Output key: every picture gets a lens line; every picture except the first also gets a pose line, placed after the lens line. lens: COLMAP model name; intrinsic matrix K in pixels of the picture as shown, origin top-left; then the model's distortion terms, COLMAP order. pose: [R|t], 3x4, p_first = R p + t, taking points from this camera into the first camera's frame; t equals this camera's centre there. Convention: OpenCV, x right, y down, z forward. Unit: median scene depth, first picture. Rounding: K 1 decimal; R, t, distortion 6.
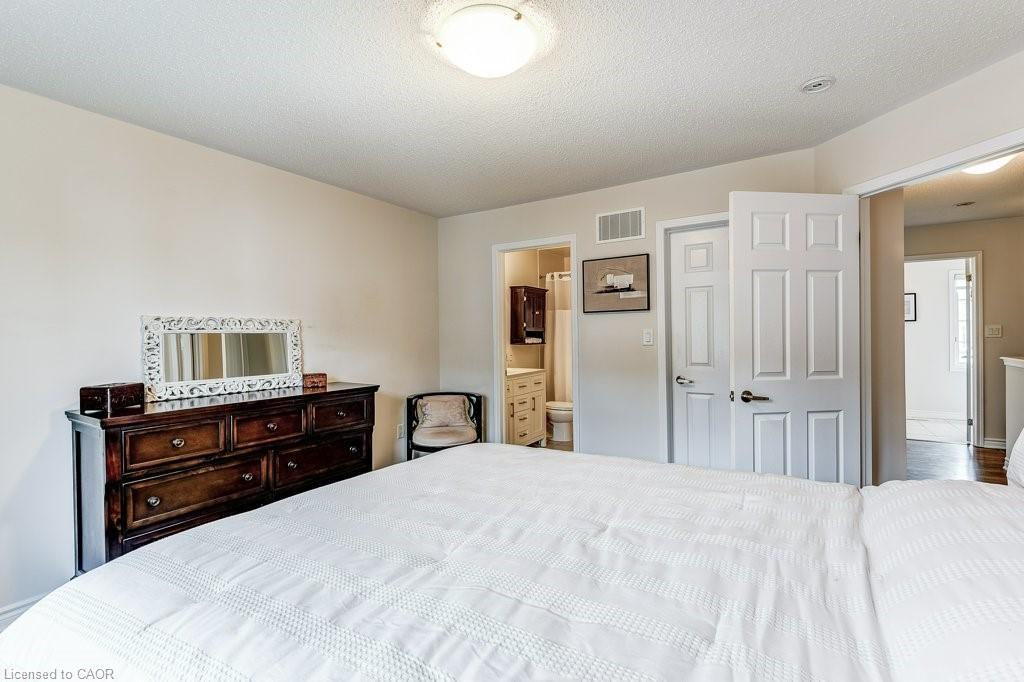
lens RADIAL K [[460.6, 0, 515.8], [0, 460.6, 336.7], [0, 0, 1]] dist [0.027820, -0.020324]
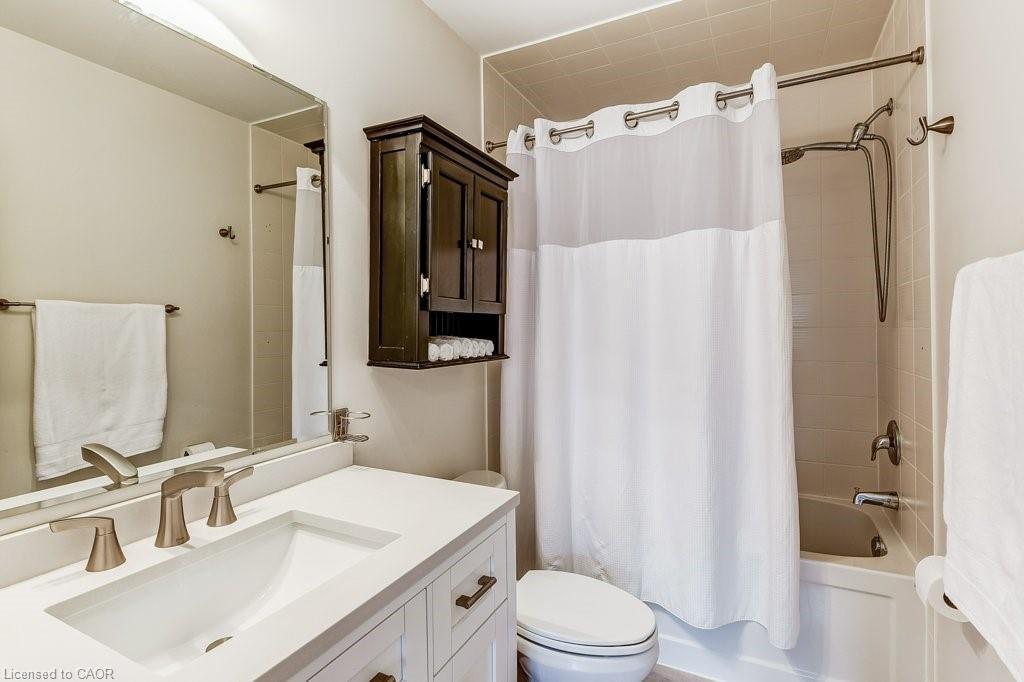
lens RADIAL K [[460.6, 0, 515.8], [0, 460.6, 336.7], [0, 0, 1]] dist [0.027820, -0.020324]
pose [[0.994072, -0.000702, 0.108719, 0.037334], [0.000753, 1.000000, -0.000436, 0.000860], [-0.108719, 0.000515, 0.994072, 0.689854]]
